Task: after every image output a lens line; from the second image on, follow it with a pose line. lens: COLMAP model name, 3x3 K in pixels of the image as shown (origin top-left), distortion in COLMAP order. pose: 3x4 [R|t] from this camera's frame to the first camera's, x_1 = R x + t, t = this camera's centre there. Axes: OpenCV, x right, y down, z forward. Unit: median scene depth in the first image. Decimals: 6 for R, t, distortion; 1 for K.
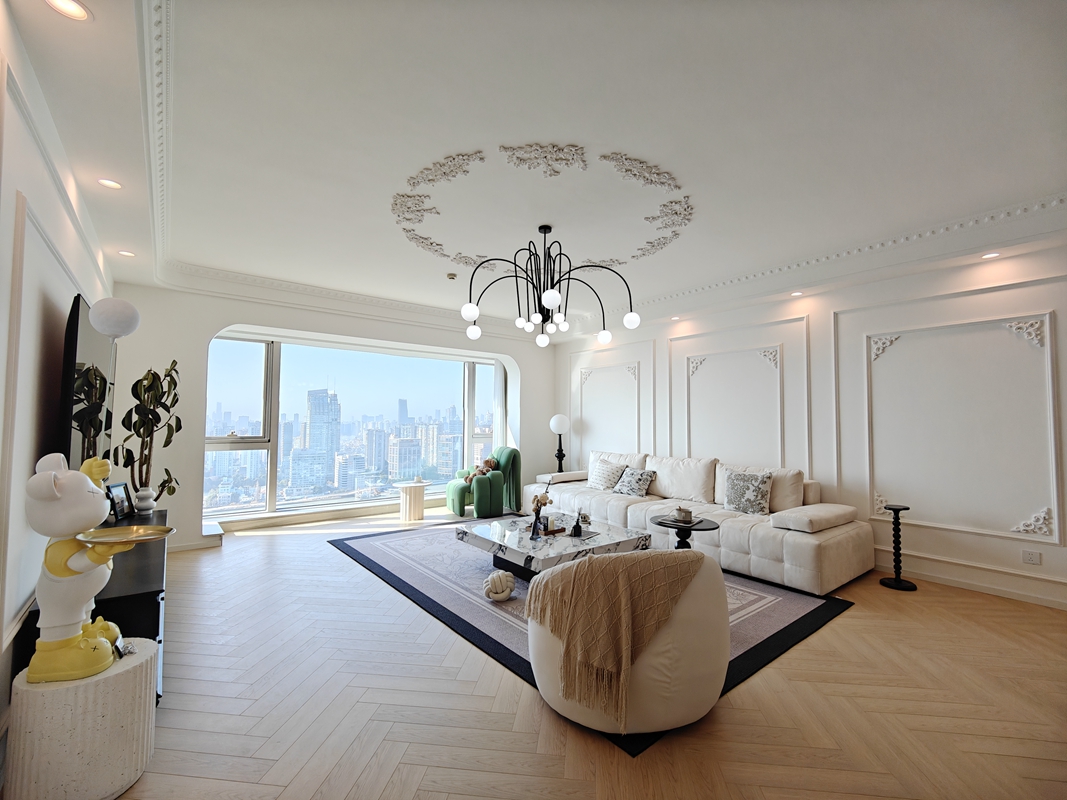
lens RADIAL K [[459.4, 0, 533.5], [0, 459.4, 400.0], [0, 0, 1]] dist [-0.002728, -0.000377]
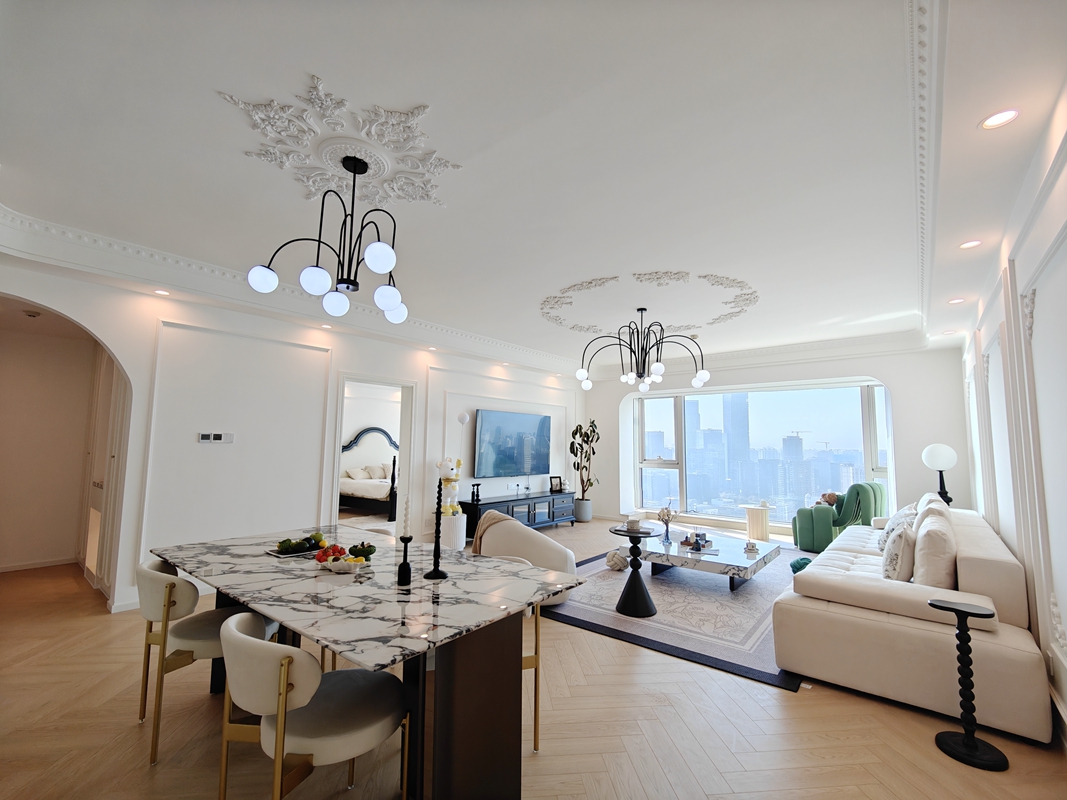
lens RADIAL K [[459.4, 0, 533.5], [0, 459.4, 400.0], [0, 0, 1]] dist [-0.002728, -0.000377]
pose [[0.228083, -0.100566, -0.968434, 1.269846], [0.036736, 0.994832, -0.094655, 0.013419], [0.972948, -0.013987, 0.230599, 0.367453]]
